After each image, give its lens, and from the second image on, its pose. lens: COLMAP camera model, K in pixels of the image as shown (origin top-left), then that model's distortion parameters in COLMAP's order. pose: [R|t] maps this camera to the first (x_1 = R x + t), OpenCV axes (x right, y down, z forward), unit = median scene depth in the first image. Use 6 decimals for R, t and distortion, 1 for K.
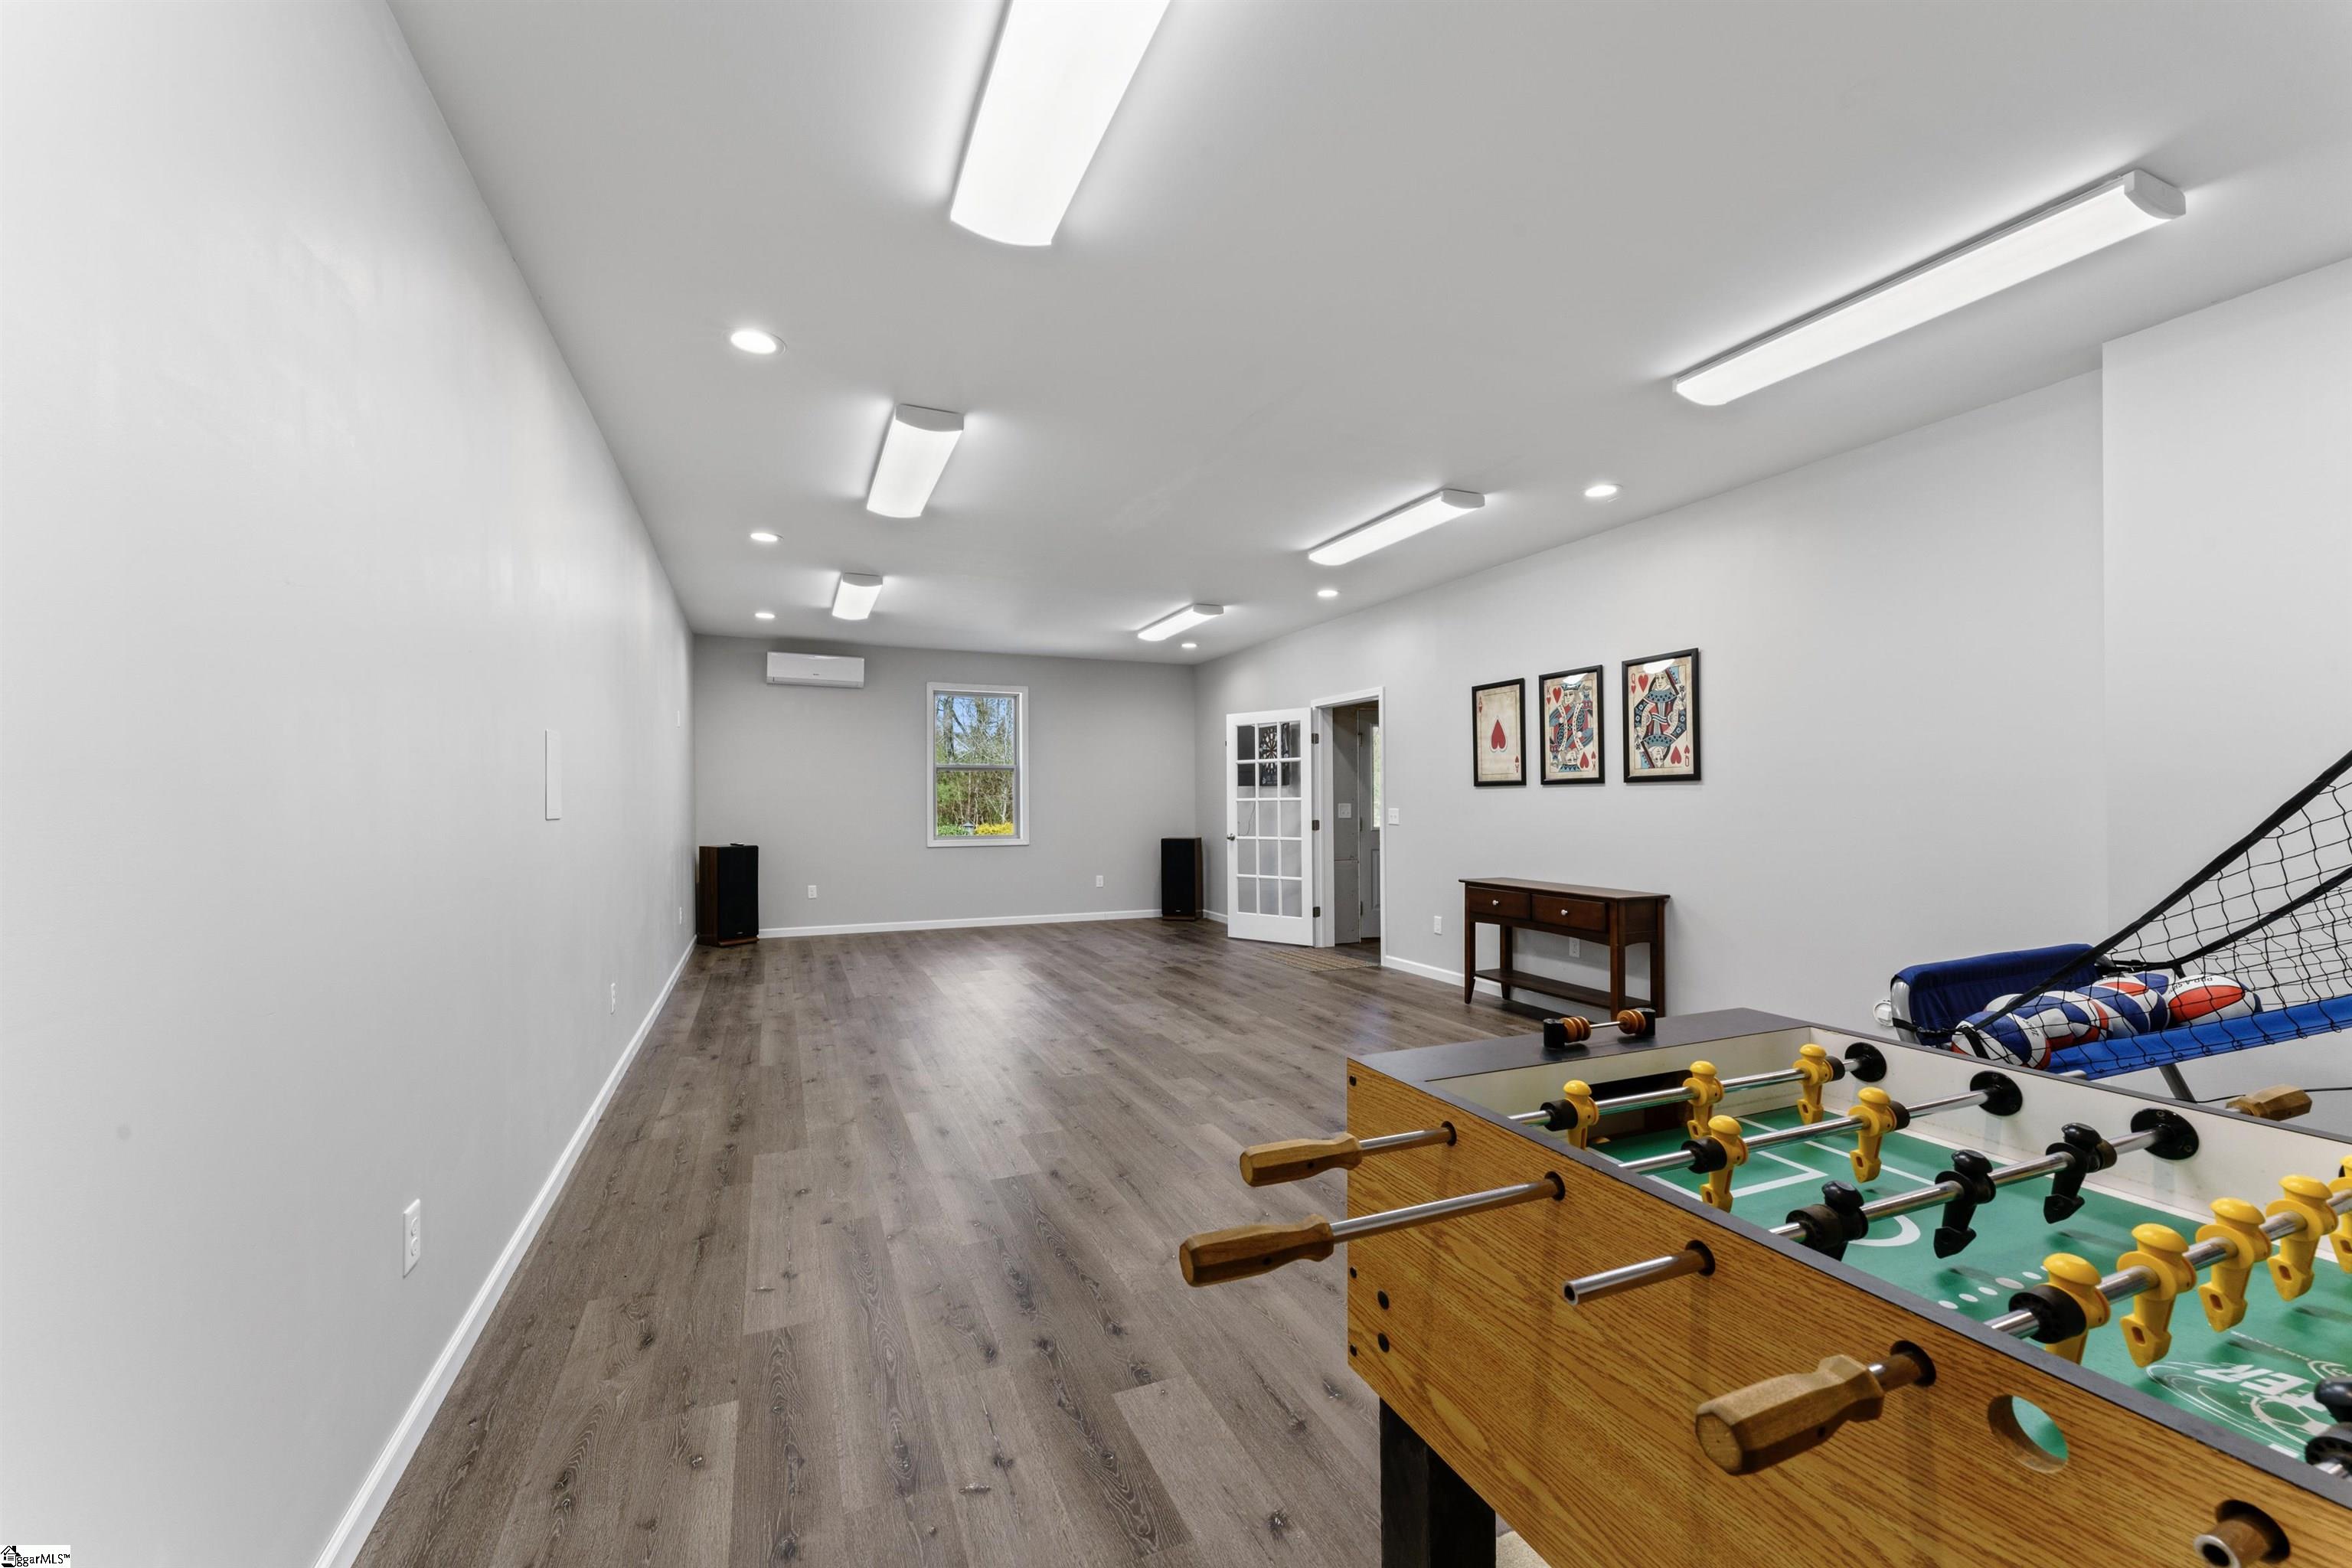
lens RADIAL K [[954.8, 0, 1172.3], [0, 954.8, 791.0], [0, 0, 1]] dist [0.004042, 0.001561]
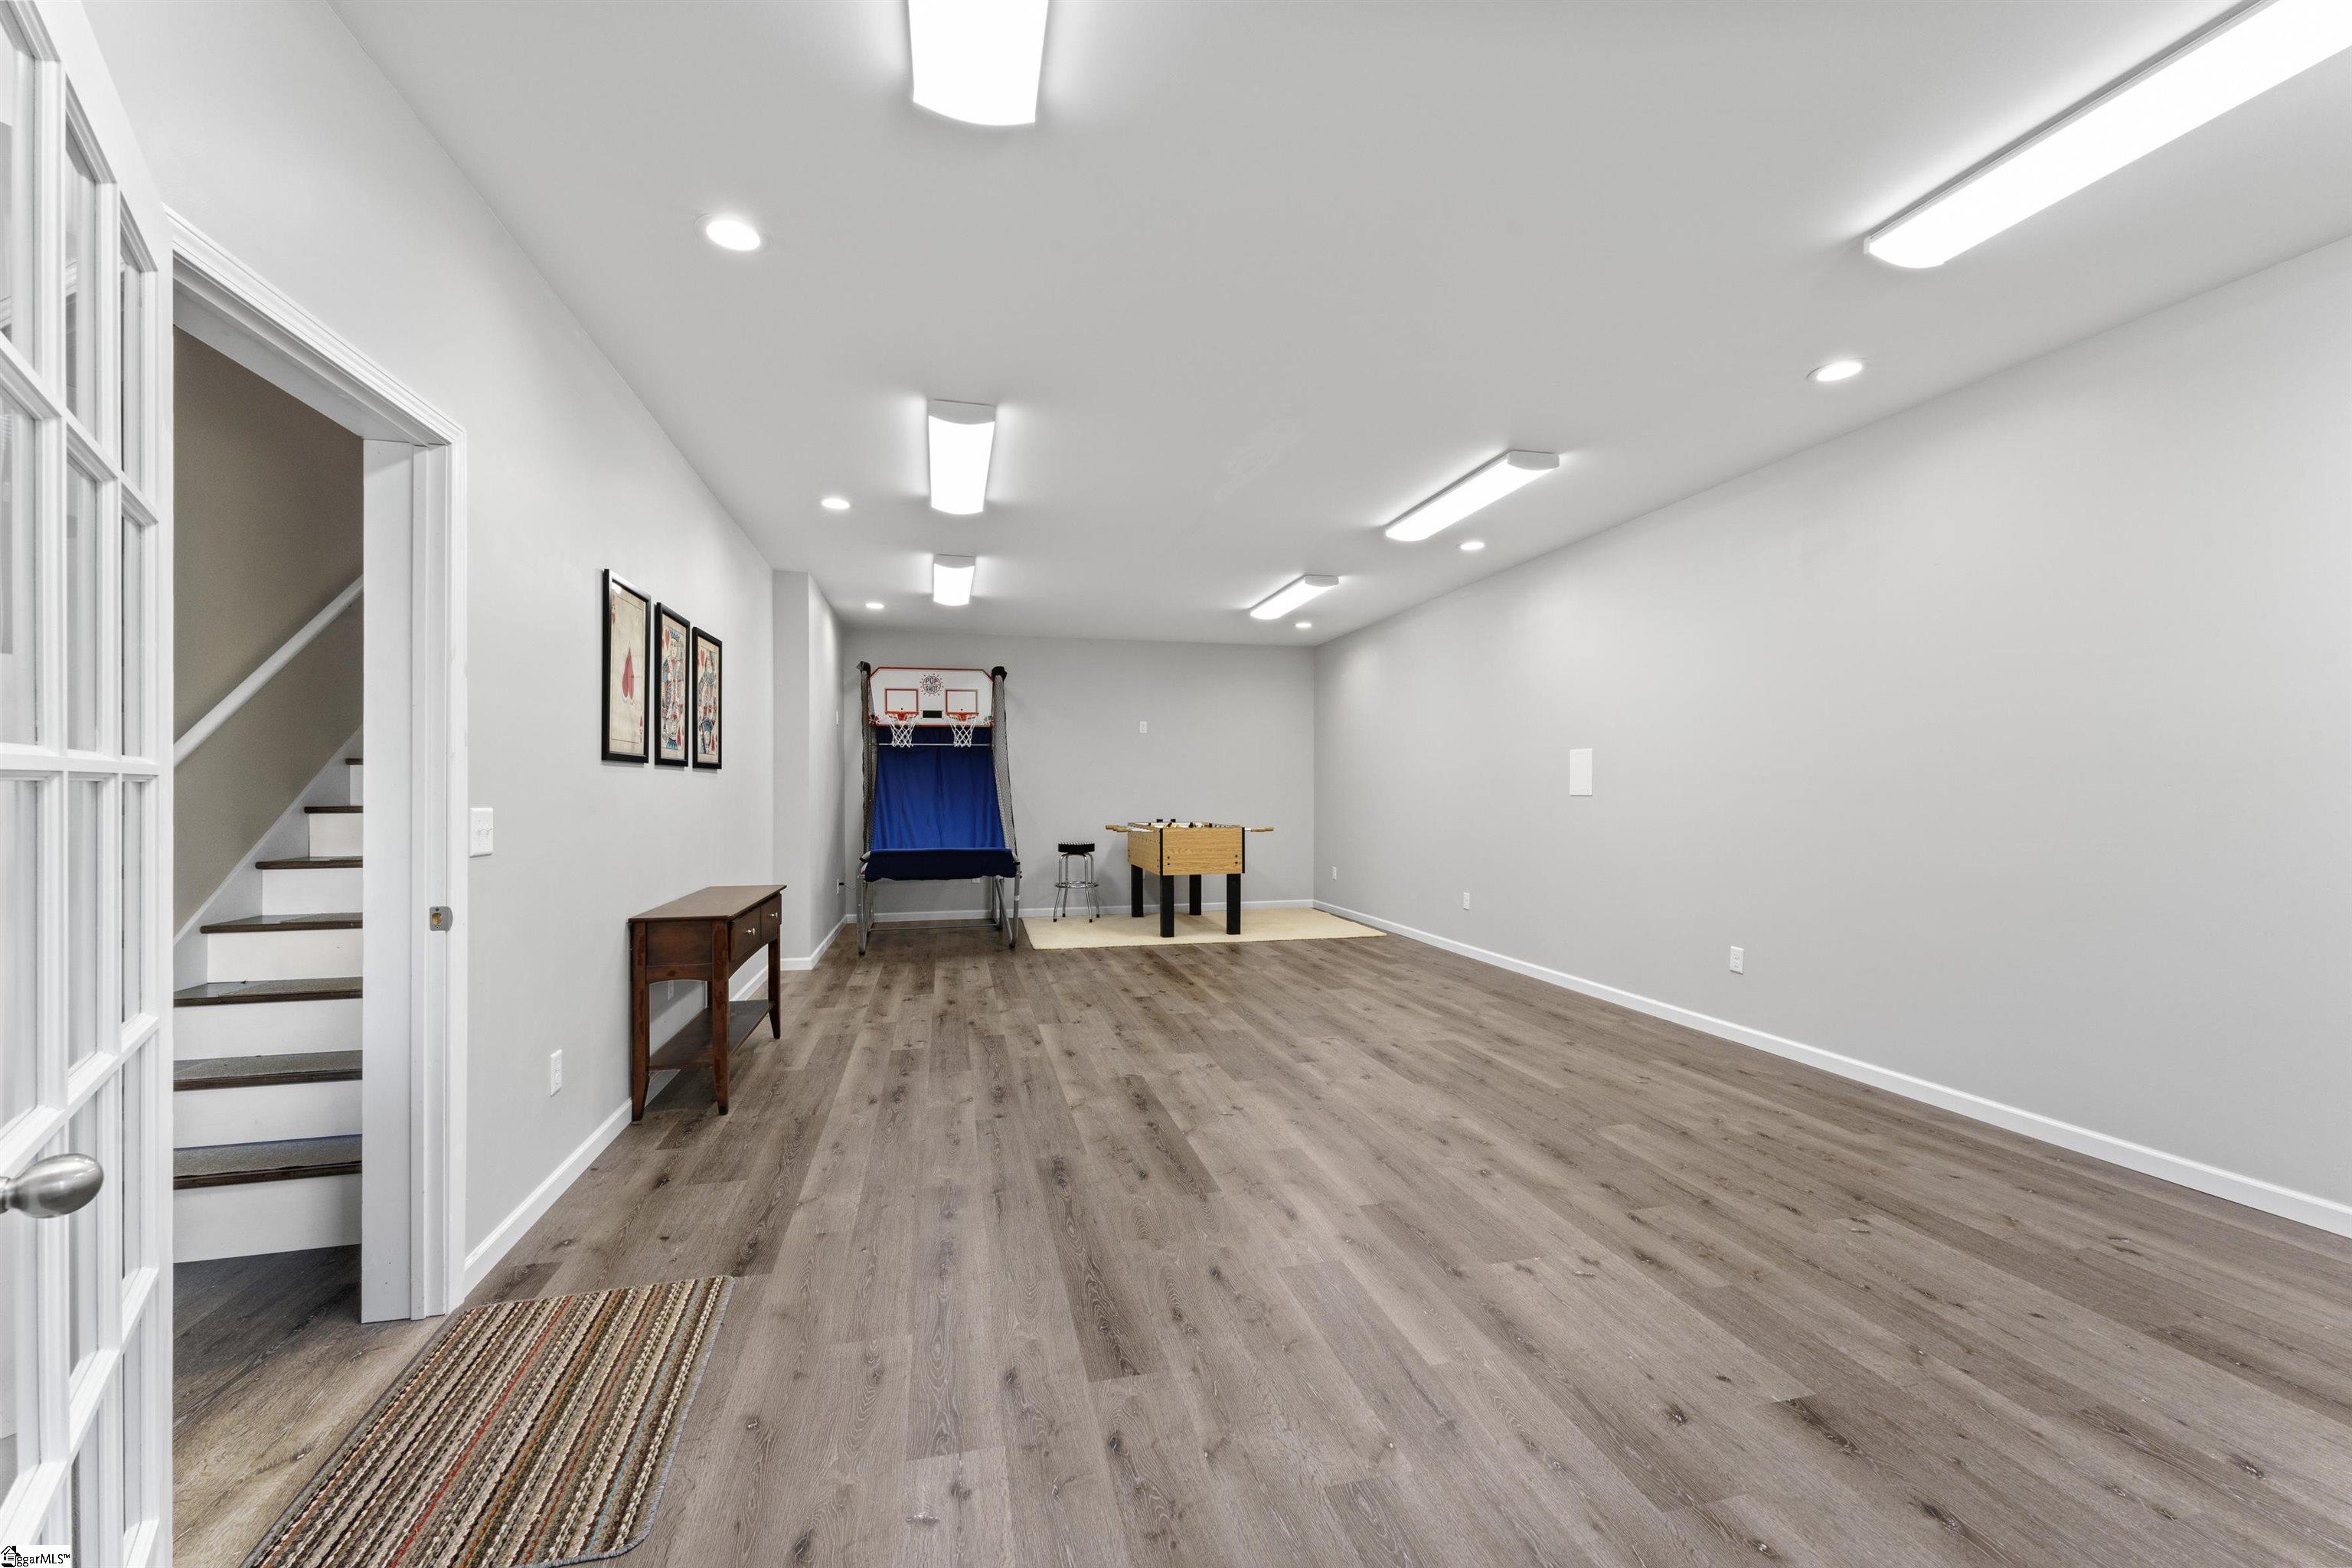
lens RADIAL K [[954.8, 0, 1172.6], [0, 954.8, 786.1], [0, 0, 1]] dist [0.004042, 0.001561]
pose [[-0.987470, 0.005857, 0.157698, -0.096938], [0.003693, 0.999895, -0.014013, 0.023140], [-0.157764, -0.013255, -0.987388, 1.971363]]
